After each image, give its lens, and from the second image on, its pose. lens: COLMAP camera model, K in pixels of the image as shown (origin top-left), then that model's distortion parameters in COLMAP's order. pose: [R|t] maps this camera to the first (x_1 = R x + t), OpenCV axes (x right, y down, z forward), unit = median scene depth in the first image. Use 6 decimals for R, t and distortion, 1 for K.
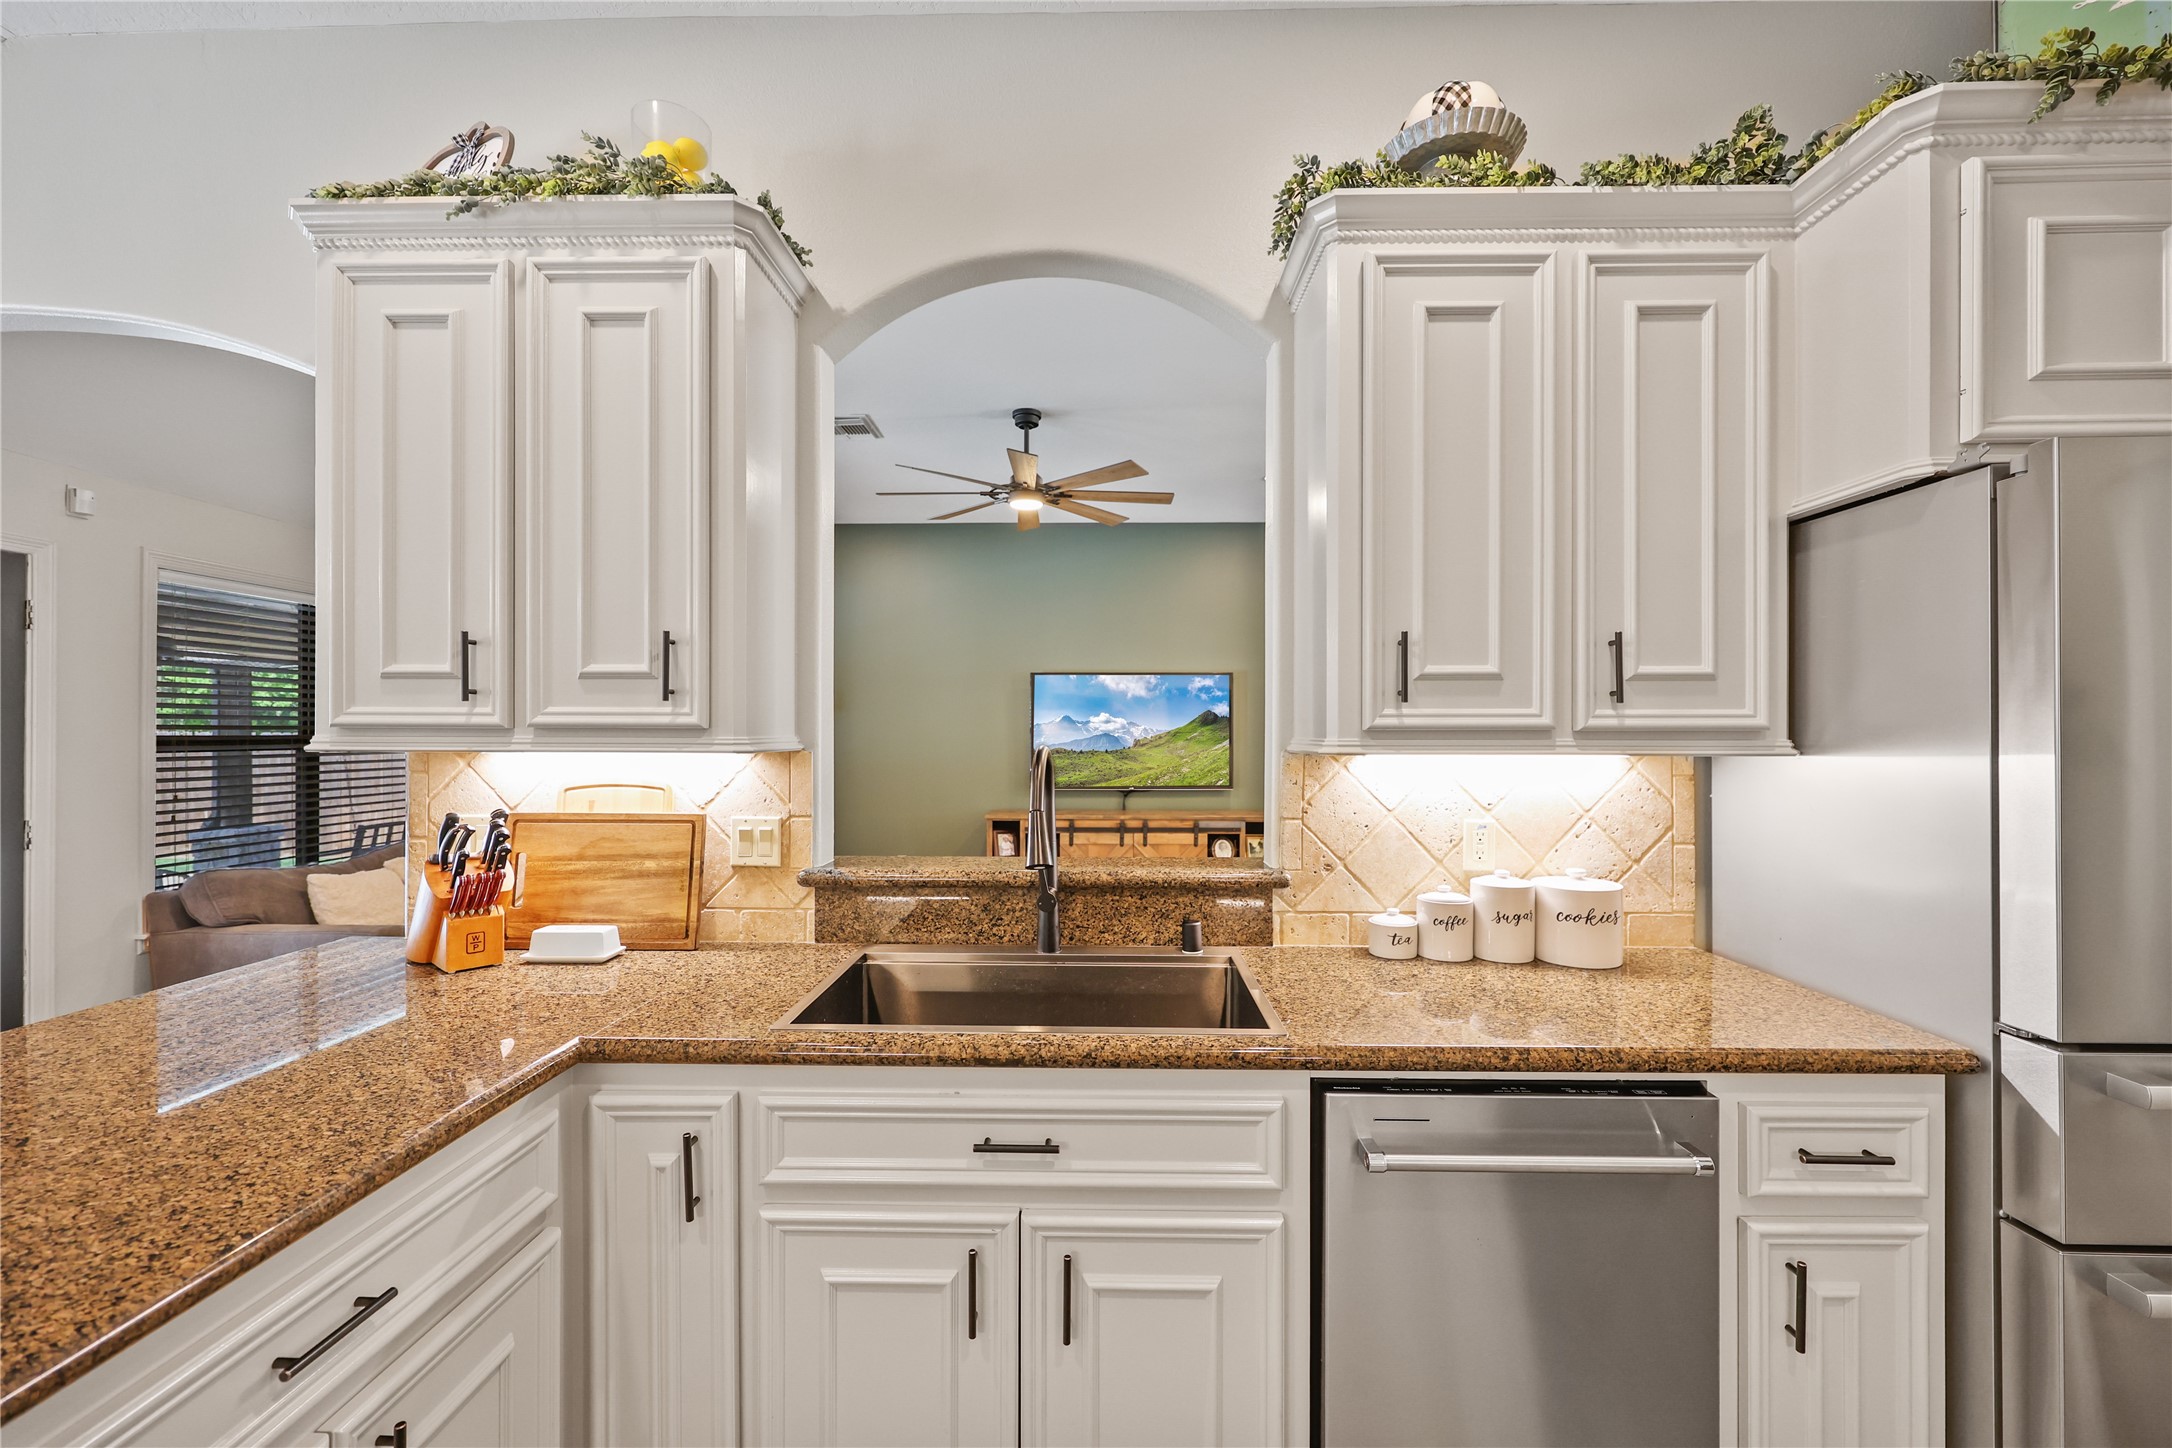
lens RADIAL K [[870.1, 0, 1084.0], [0, 870.1, 733.2], [0, 0, 1]] dist [-0.001782, 0.000590]
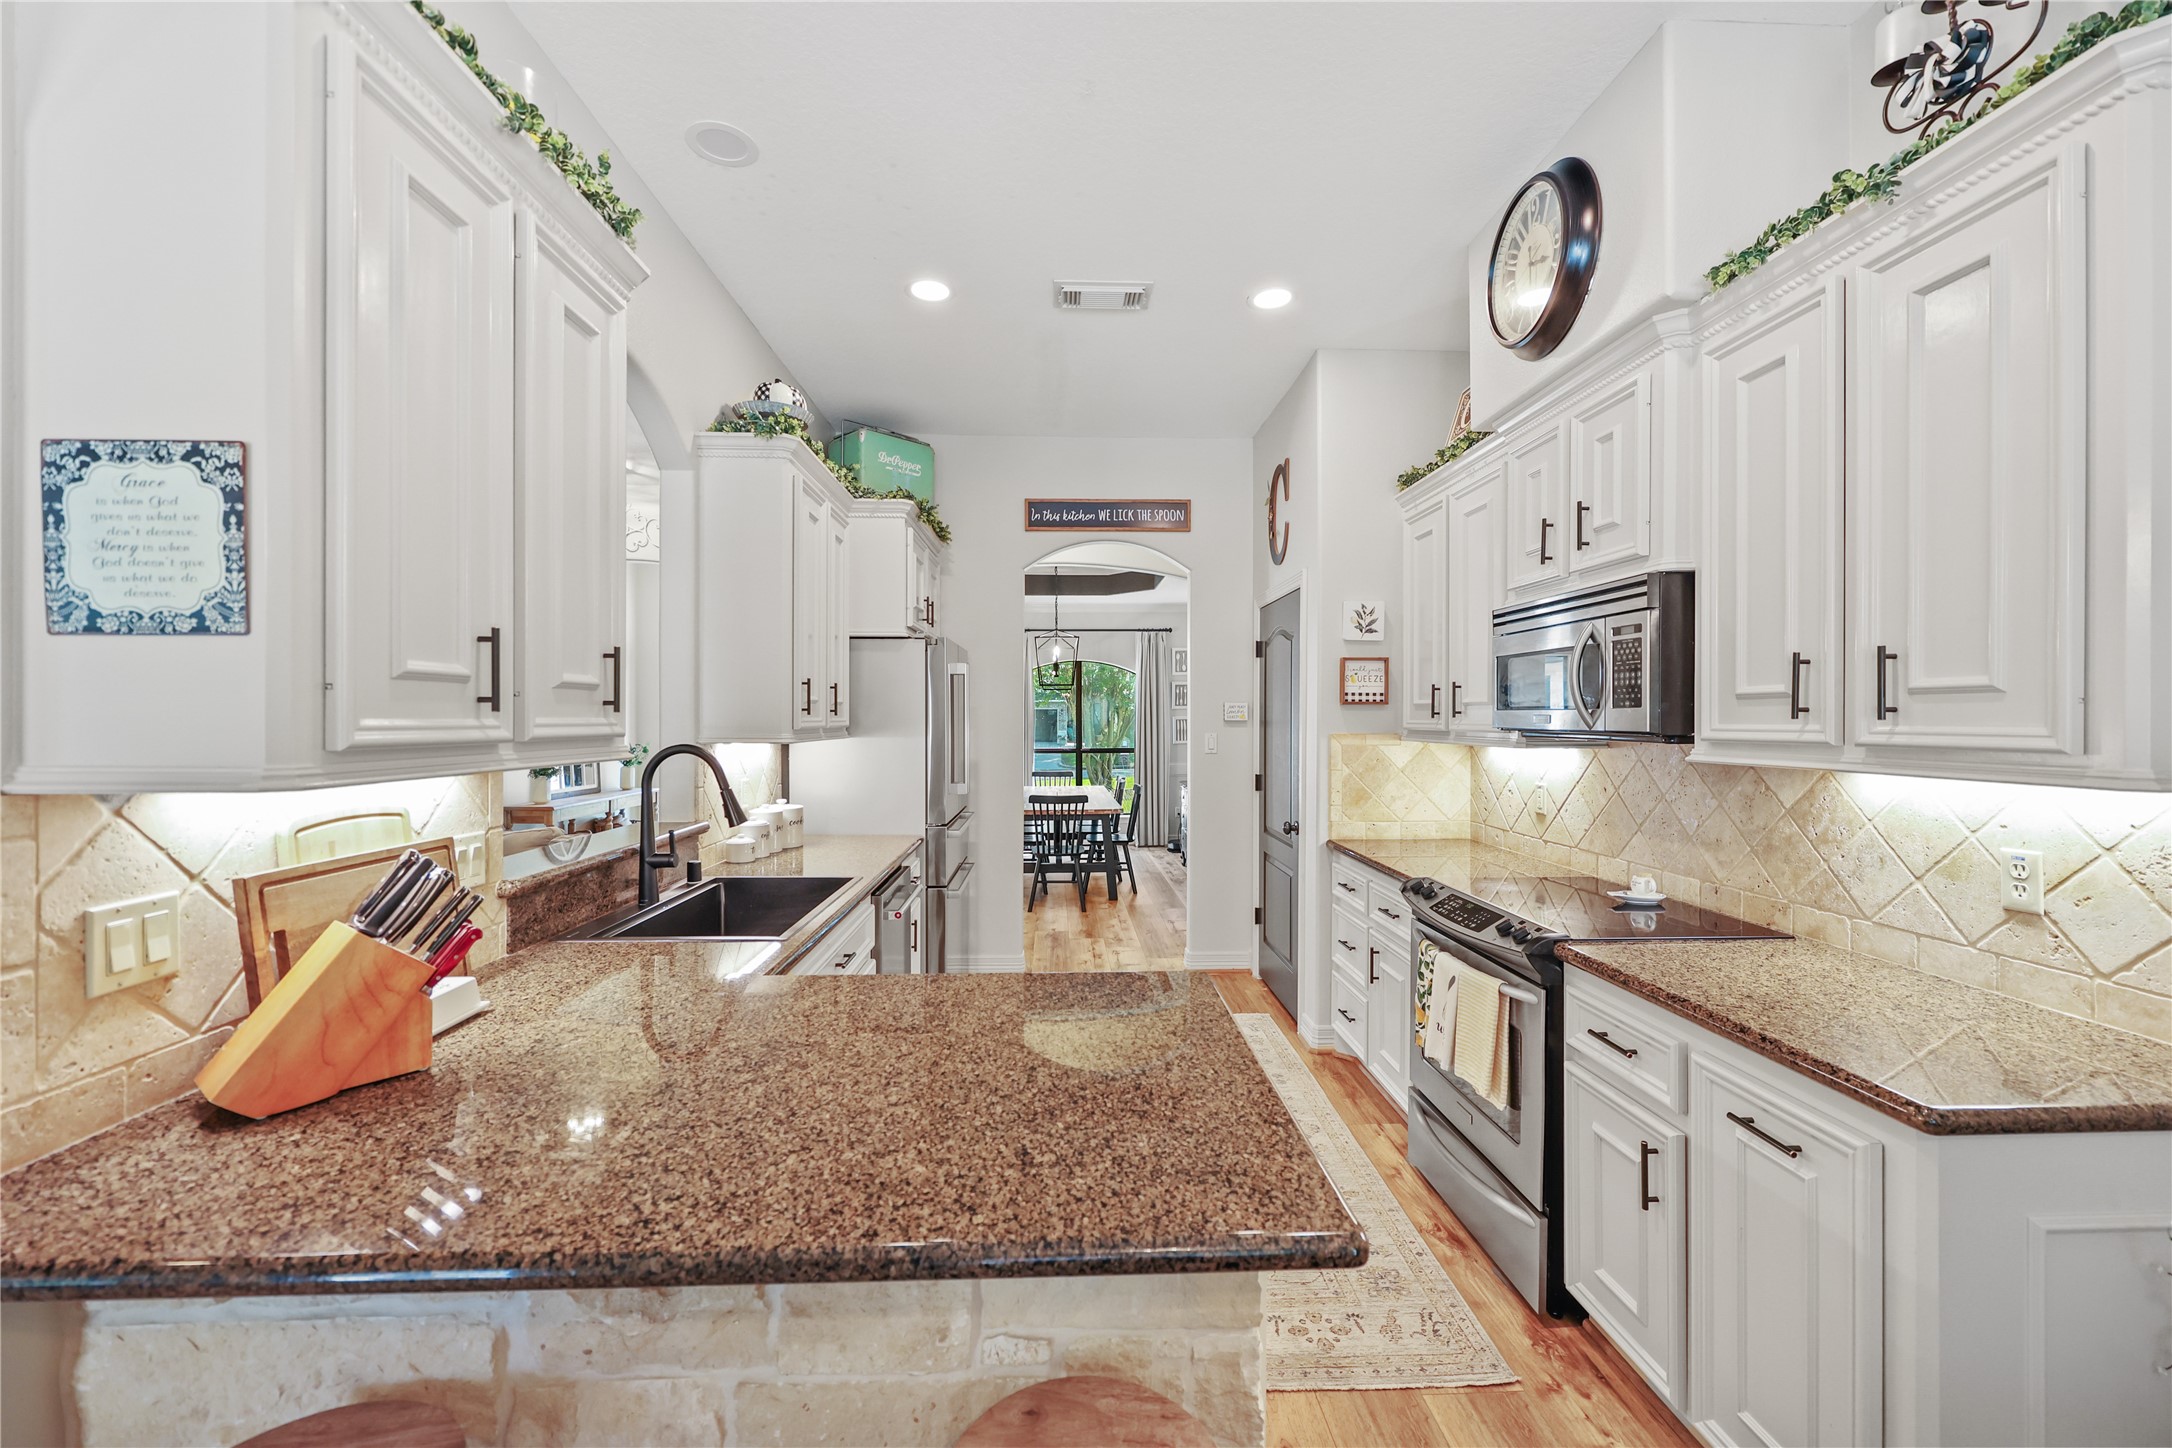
lens RADIAL K [[870.1, 0, 1087.4], [0, 870.1, 725.8], [0, 0, 1]] dist [-0.001782, 0.000590]
pose [[-0.056831, -0.013908, 0.998287, -0.410644], [-0.004089, 0.999898, 0.013698, -0.009885], [-0.998375, -0.003304, -0.056882, 0.126396]]
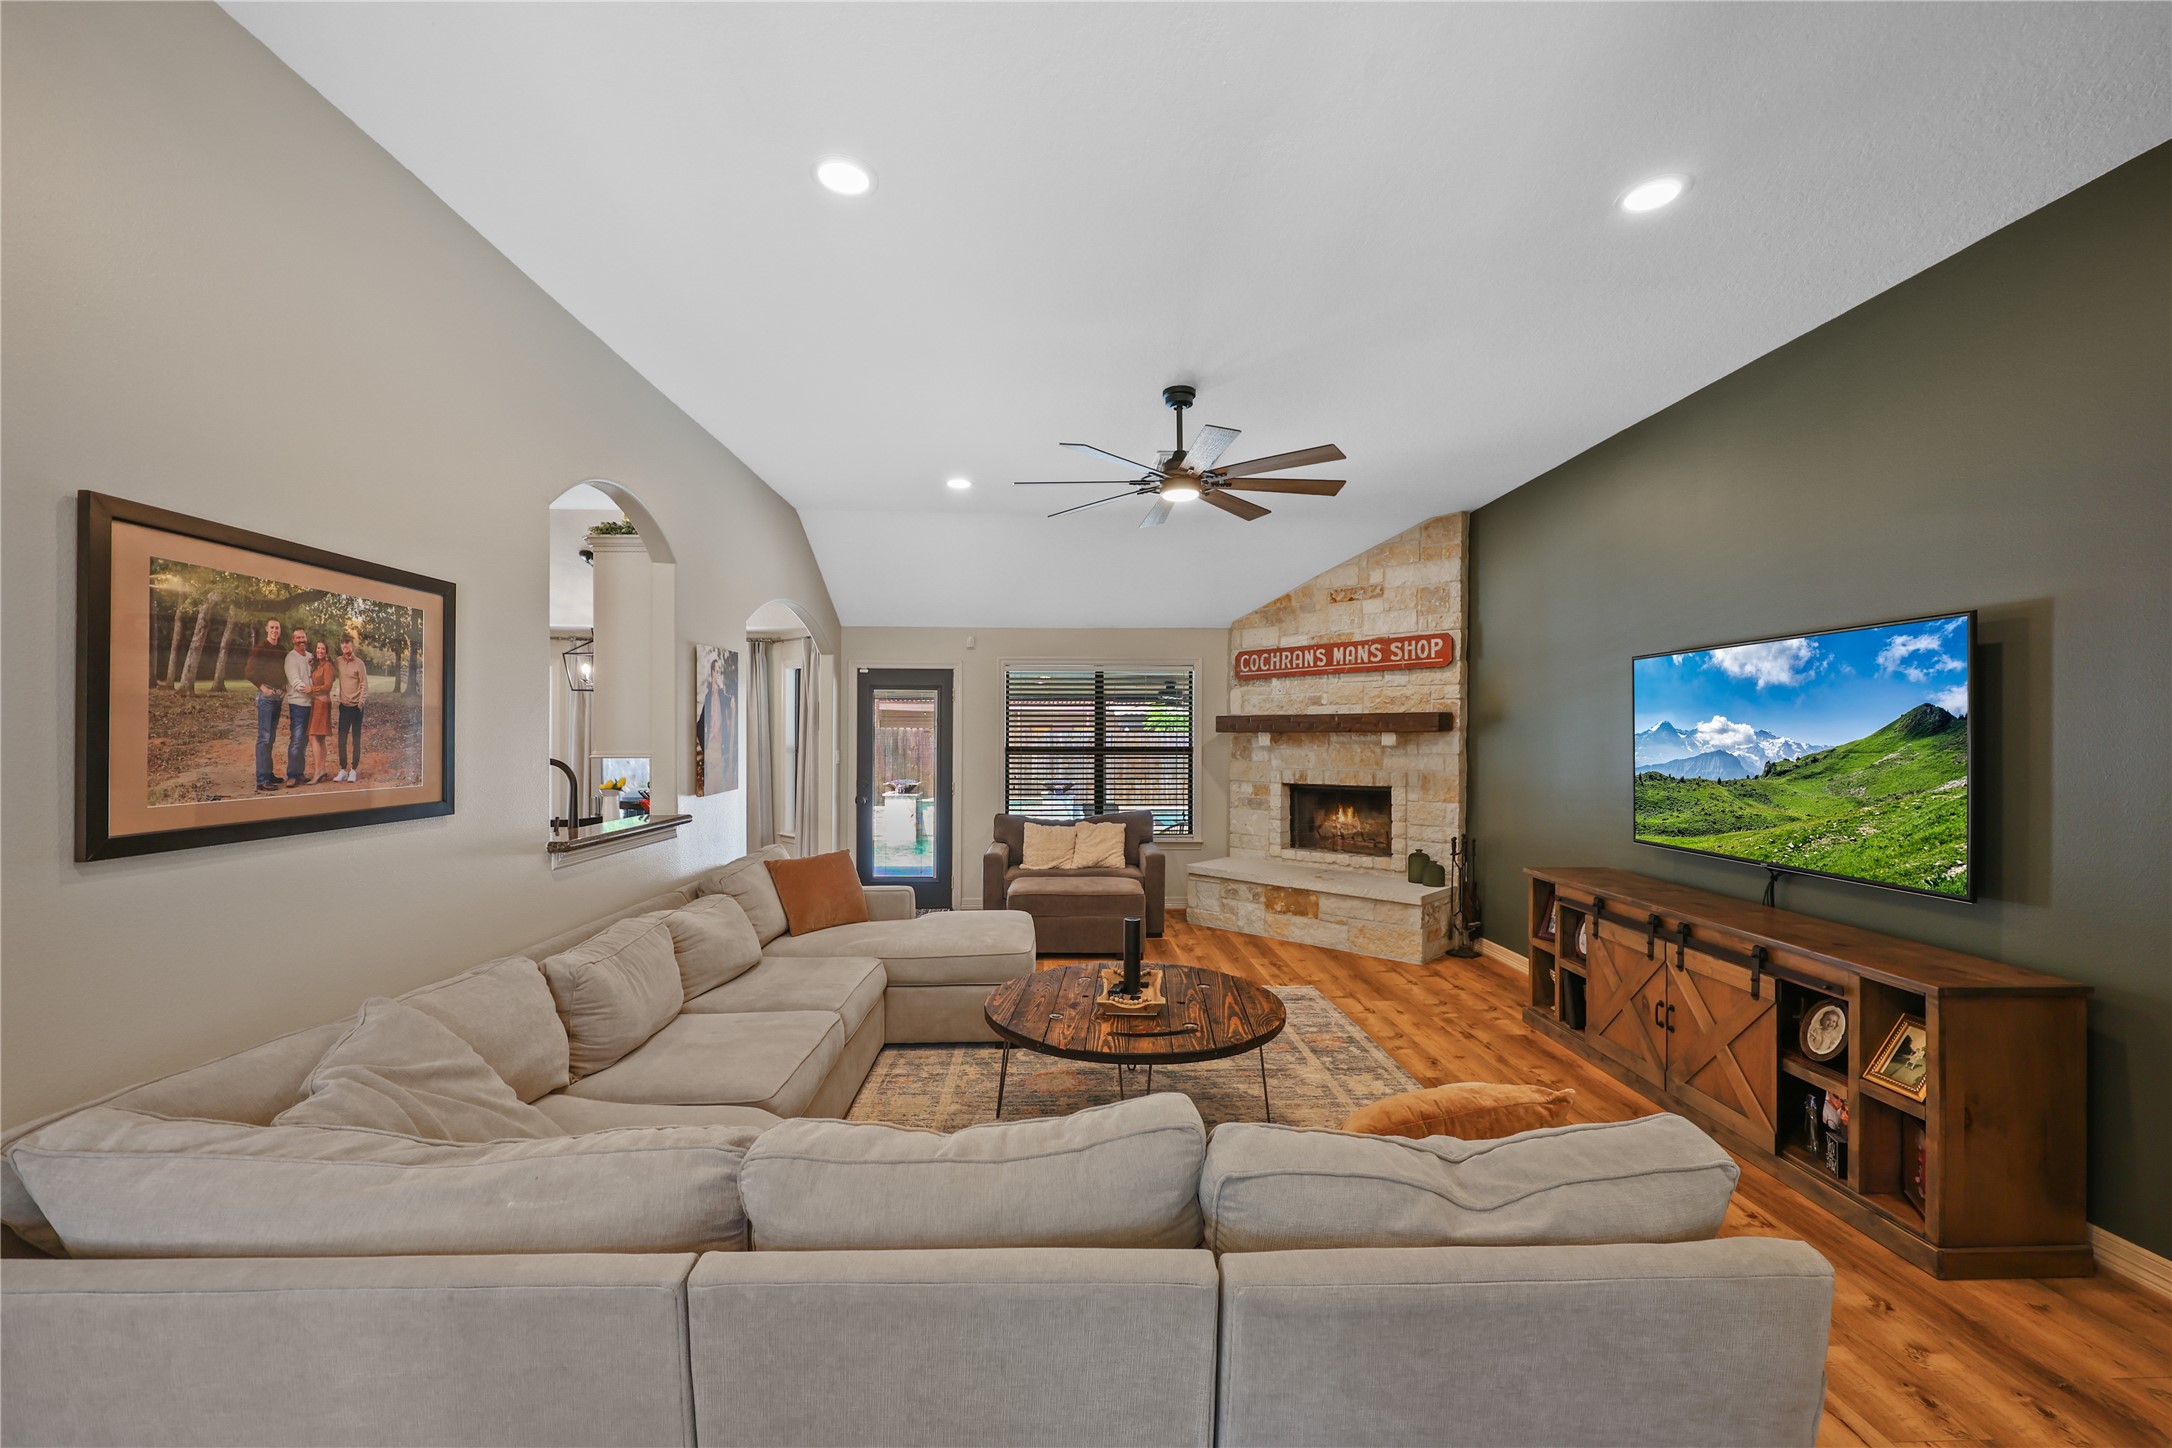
lens RADIAL K [[870.1, 0, 1083.7], [0, 870.1, 736.6], [0, 0, 1]] dist [-0.001782, 0.000590]
pose [[0.044295, -0.002590, -0.999015, 0.573223], [-0.001844, 0.999995, -0.002675, -0.008915], [0.999017, 0.001961, 0.044290, 0.617177]]
